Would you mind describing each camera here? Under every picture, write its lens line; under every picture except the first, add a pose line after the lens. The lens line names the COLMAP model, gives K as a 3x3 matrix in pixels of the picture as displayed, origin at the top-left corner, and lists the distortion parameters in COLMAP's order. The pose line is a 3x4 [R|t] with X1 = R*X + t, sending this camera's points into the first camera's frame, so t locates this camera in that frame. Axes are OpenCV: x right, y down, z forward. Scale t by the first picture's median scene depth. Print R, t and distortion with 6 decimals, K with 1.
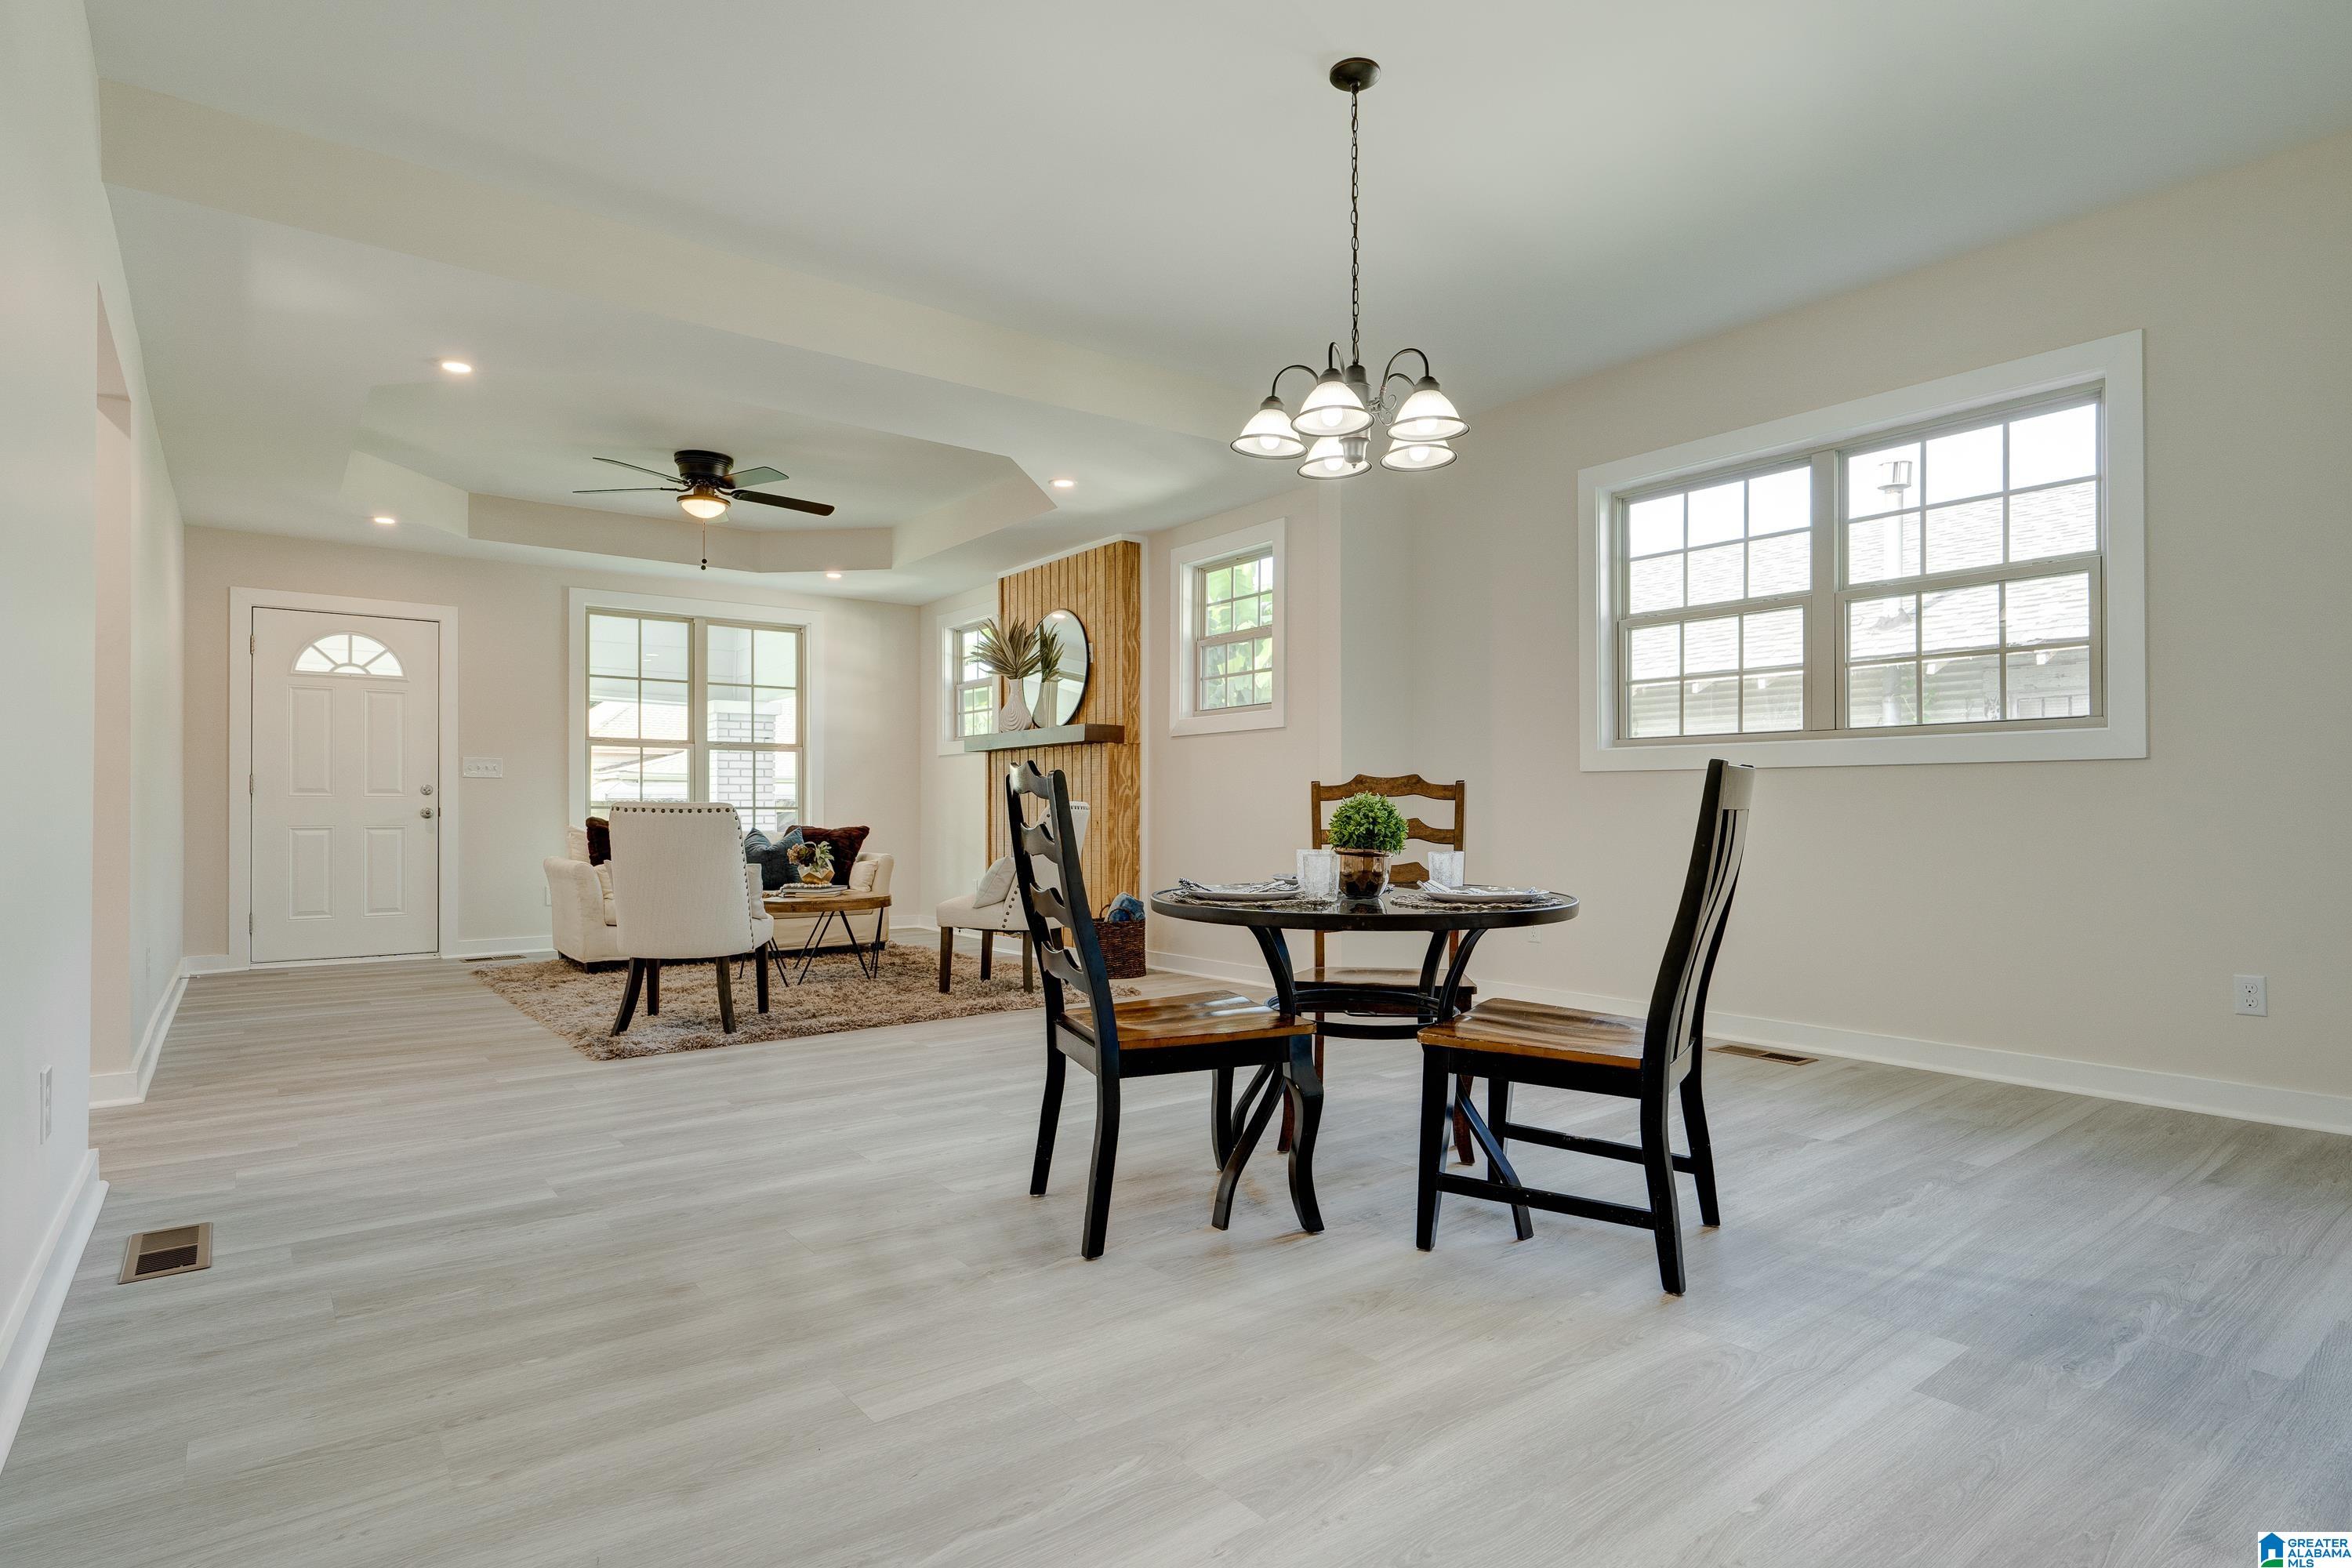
lens RADIAL K [[1190.5, 0, 1165.2], [0, 1190.5, 791.8], [0, 0, 1]] dist [-0.005404, 0.000138]
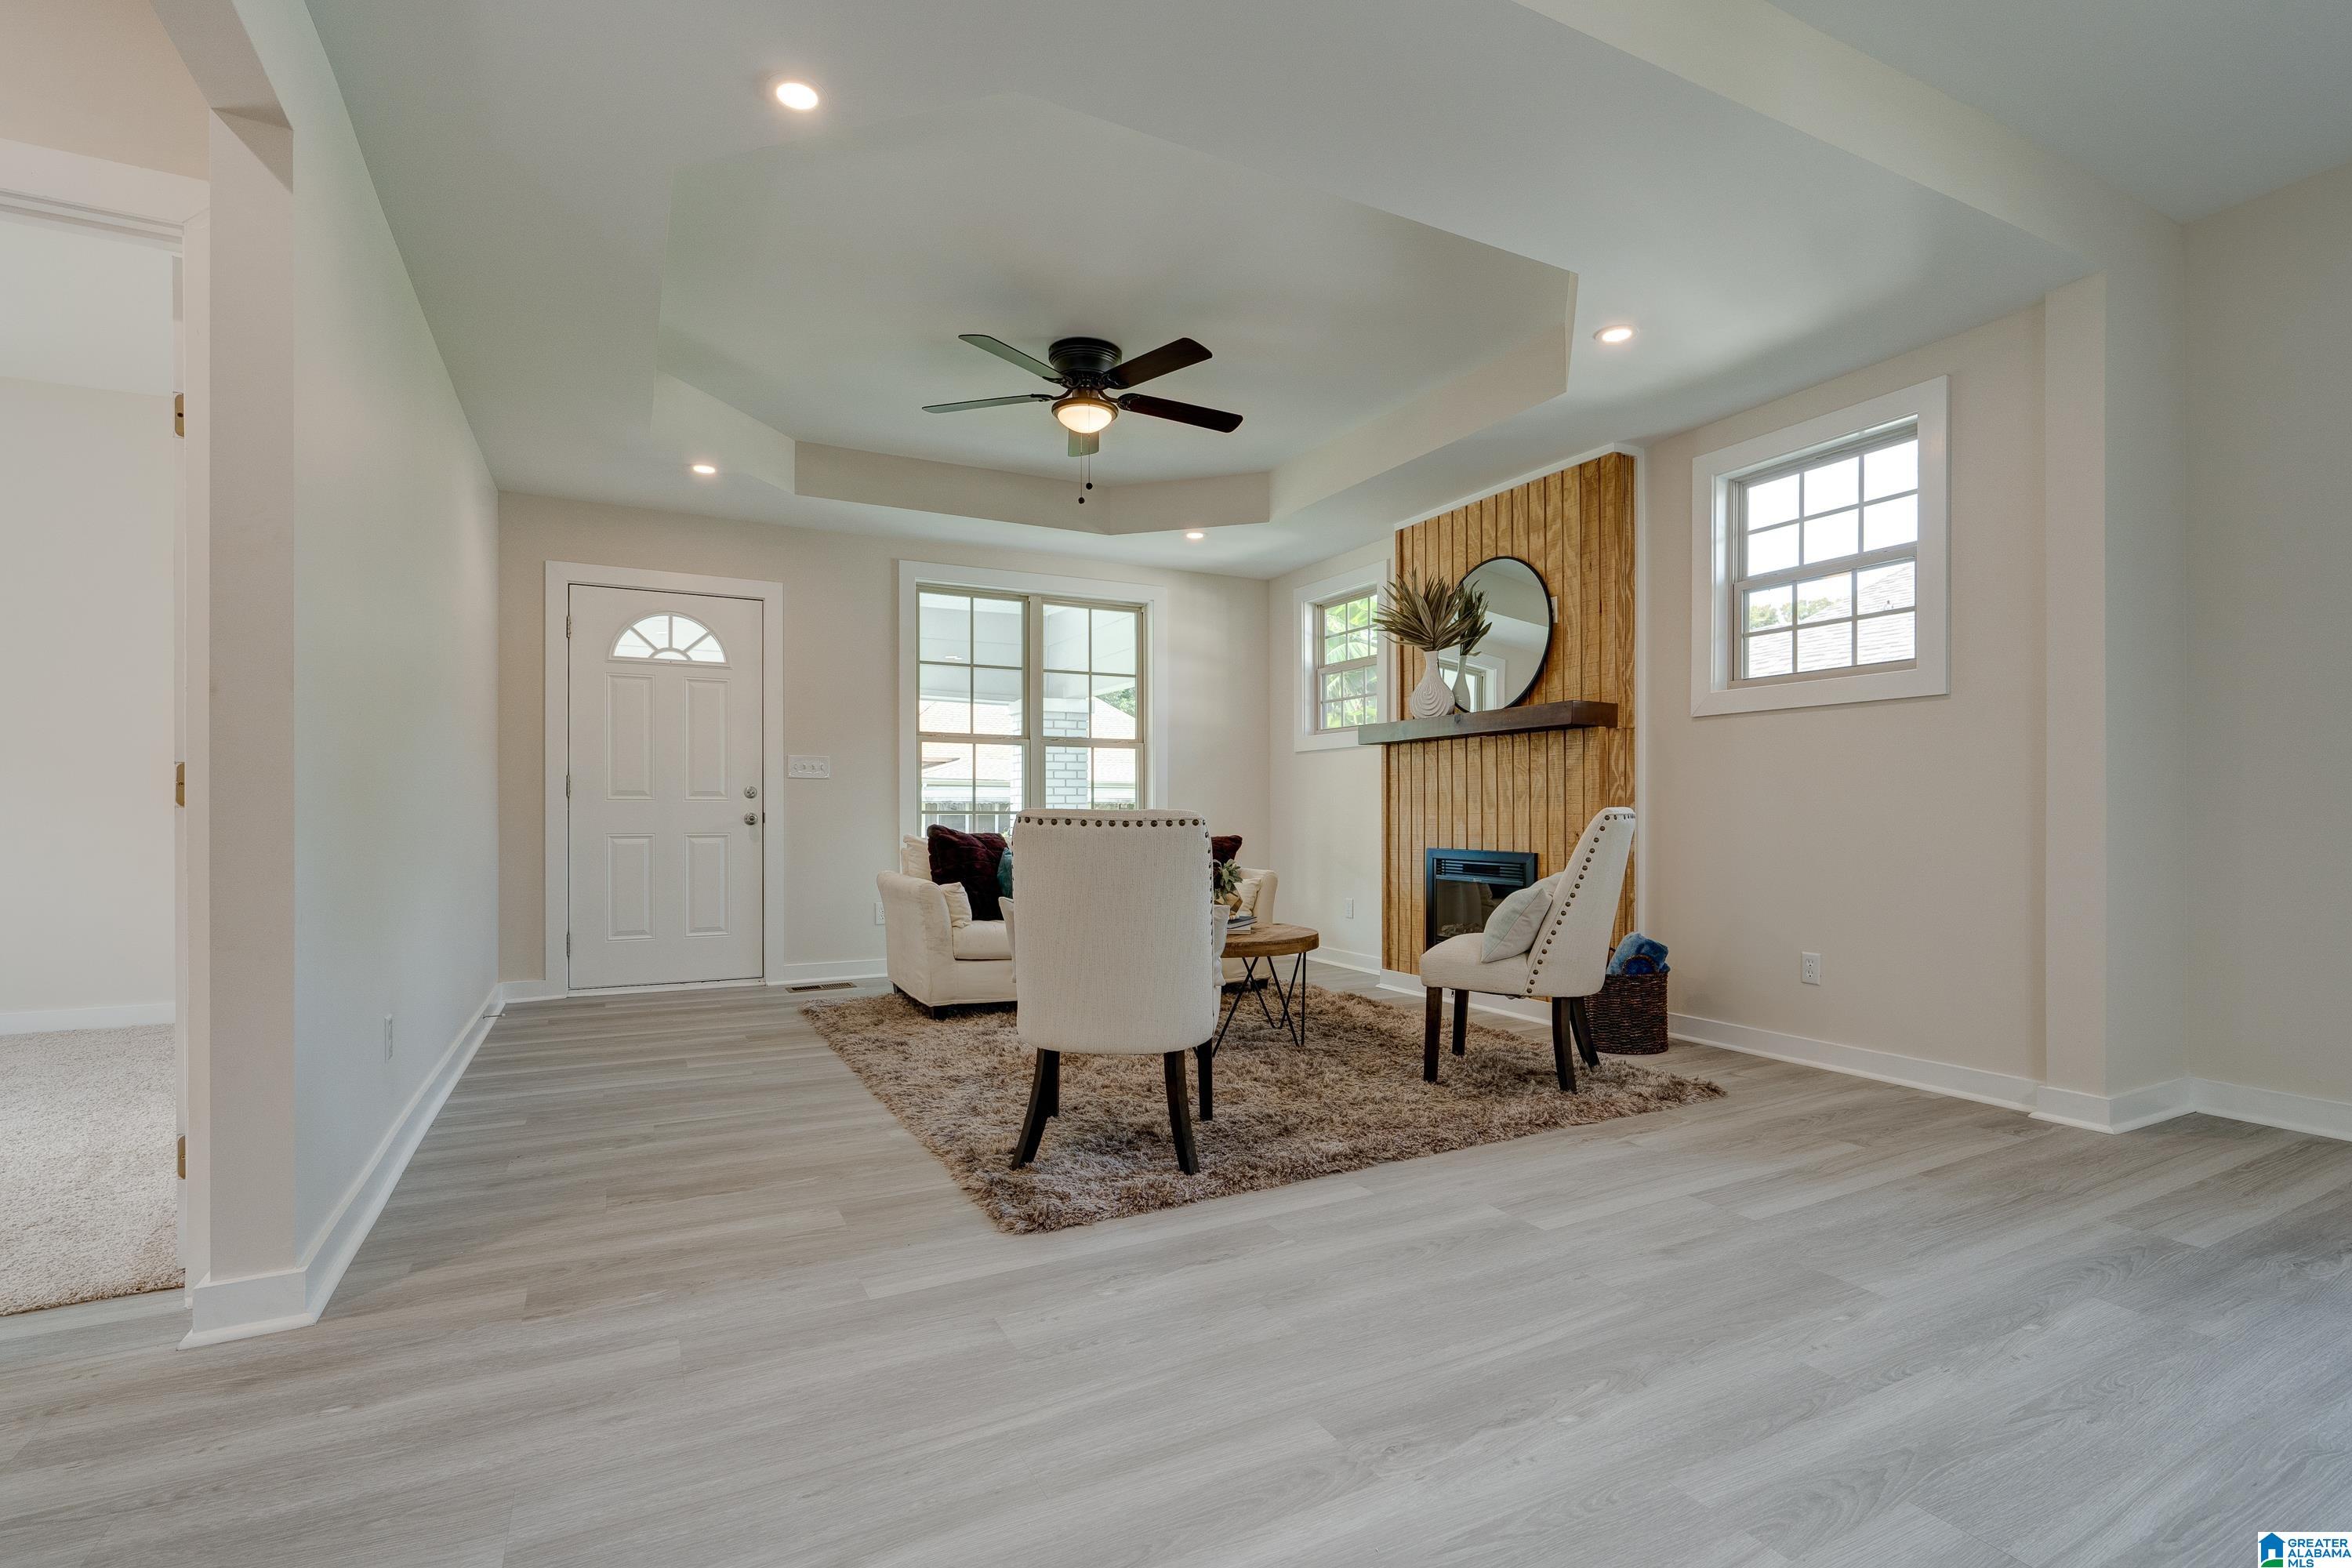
lens RADIAL K [[1061.2, 0, 1169.3], [0, 1061.2, 799.1], [0, 0, 1]] dist [-0.010005, -0.002401]
pose [[0.983978, -0.000459, -0.178288, -0.213527], [0.001346, 0.999987, 0.004852, 0.000023], [0.178284, -0.005014, 0.983966, 0.342350]]
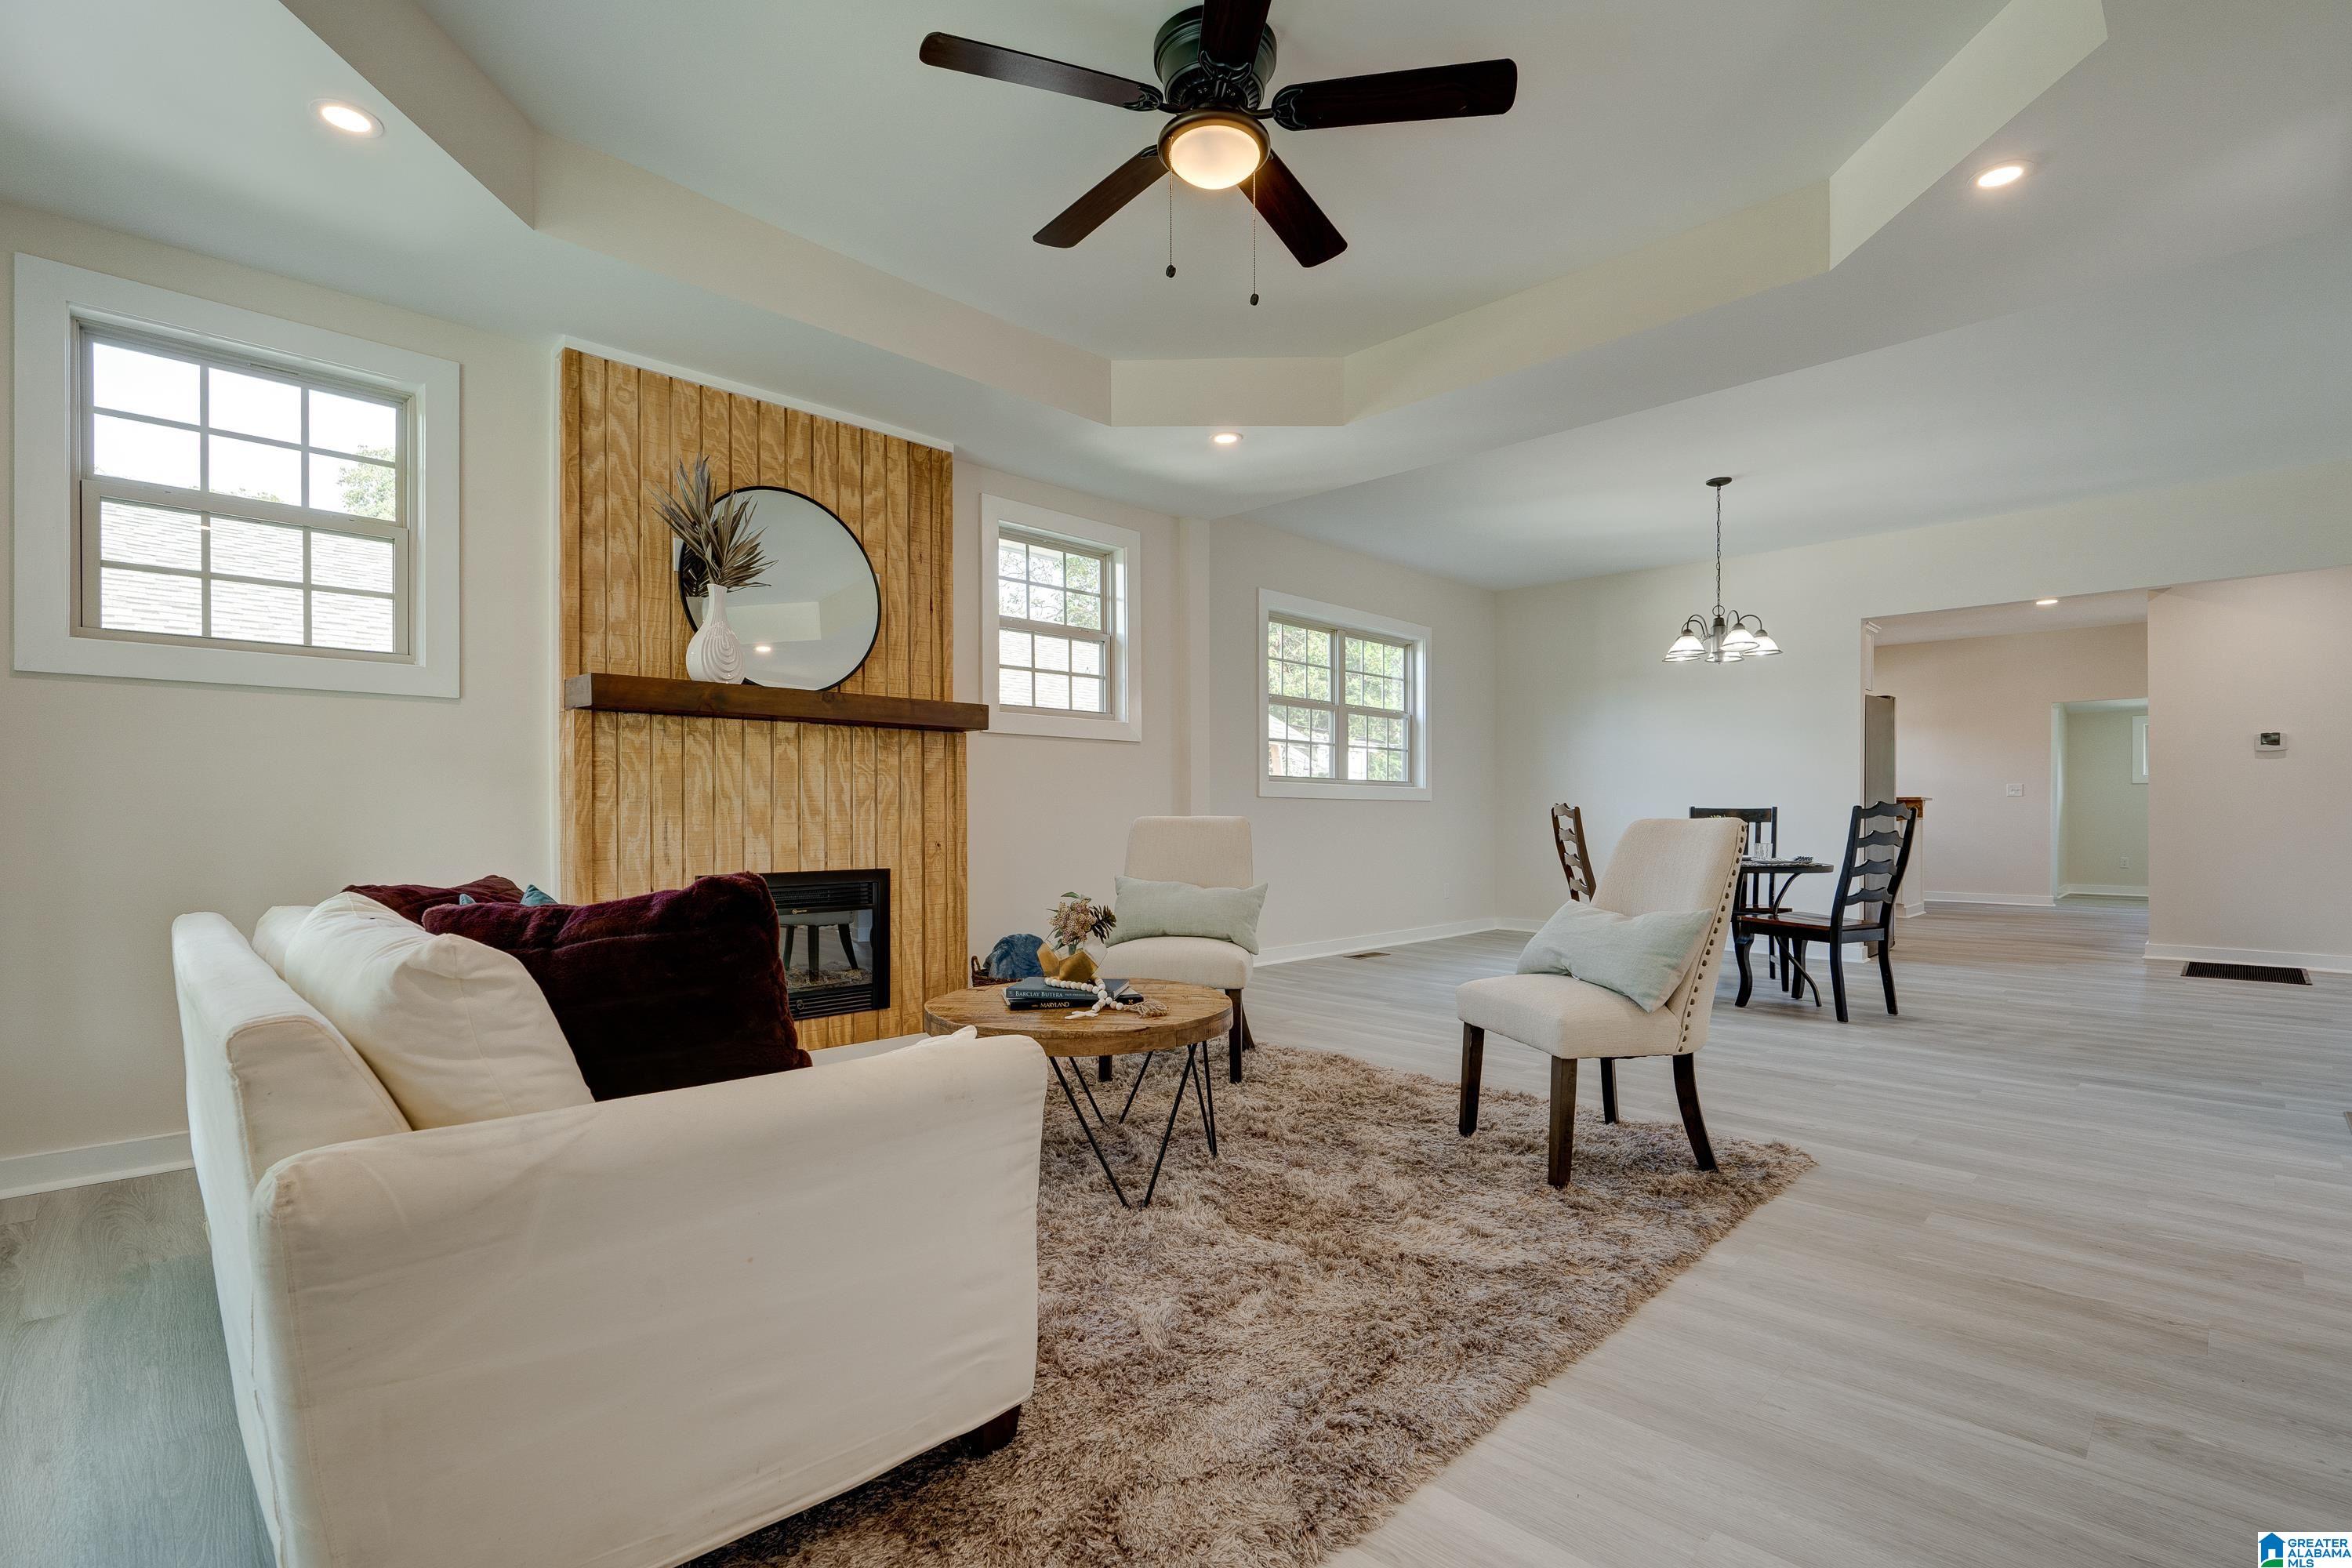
lens RADIAL K [[1061.2, 0, 1194.4], [0, 1061.2, 813.4], [0, 0, 1]] dist [-0.010005, -0.002401]
pose [[-0.125982, 0.008832, 0.991993, -0.773963], [-0.008476, 0.999914, -0.009979, 0.013651], [-0.991996, -0.009665, -0.125897, 1.046879]]
